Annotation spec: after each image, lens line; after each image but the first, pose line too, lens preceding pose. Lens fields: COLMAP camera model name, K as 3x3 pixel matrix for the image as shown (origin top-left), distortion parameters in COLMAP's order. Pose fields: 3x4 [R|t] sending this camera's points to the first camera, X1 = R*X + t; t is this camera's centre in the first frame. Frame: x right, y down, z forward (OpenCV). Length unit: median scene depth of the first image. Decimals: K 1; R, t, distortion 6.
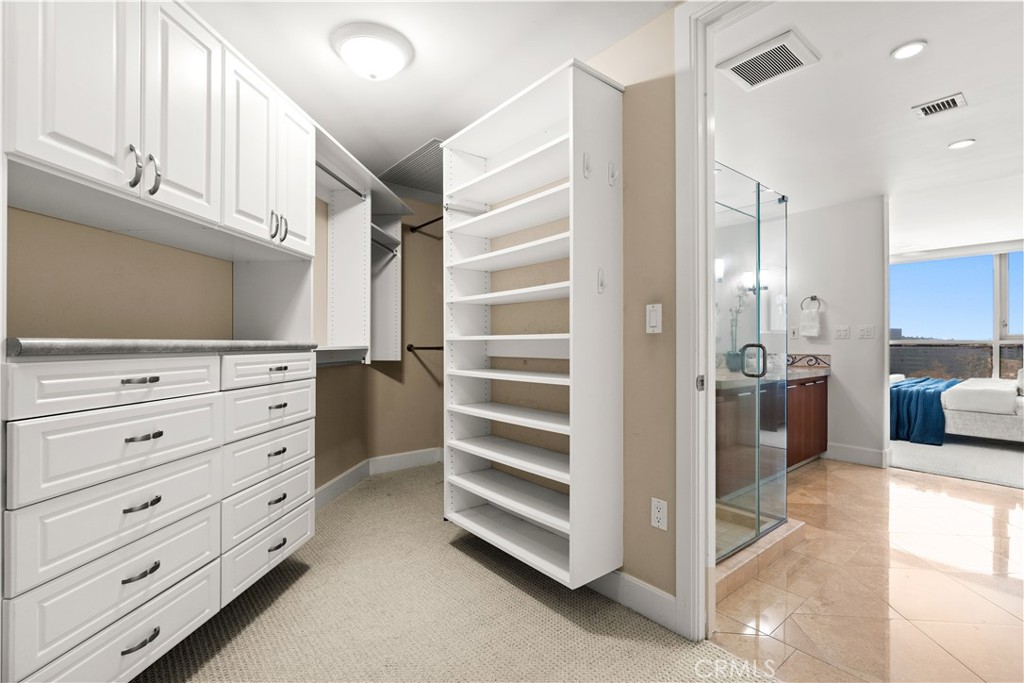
lens RADIAL K [[464.0, 0, 512.0], [0, 464.0, 341.5], [0, 0, 1]] dist [-0.003427, 0.000131]
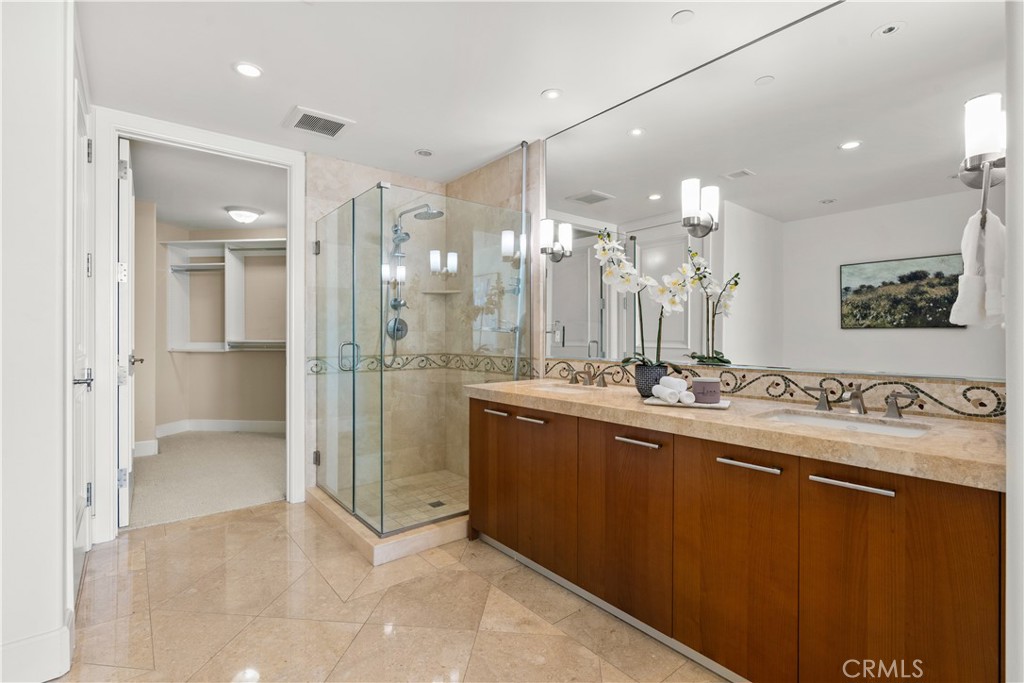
lens RADIAL K [[464.0, 0, 512.0], [0, 464.0, 341.5], [0, 0, 1]] dist [-0.003427, 0.000131]
pose [[-0.001084, -0.007481, -0.999971, 1.099838], [0.012858, 0.999889, -0.007495, 0.011854], [0.999917, -0.012865, -0.000988, 0.933304]]
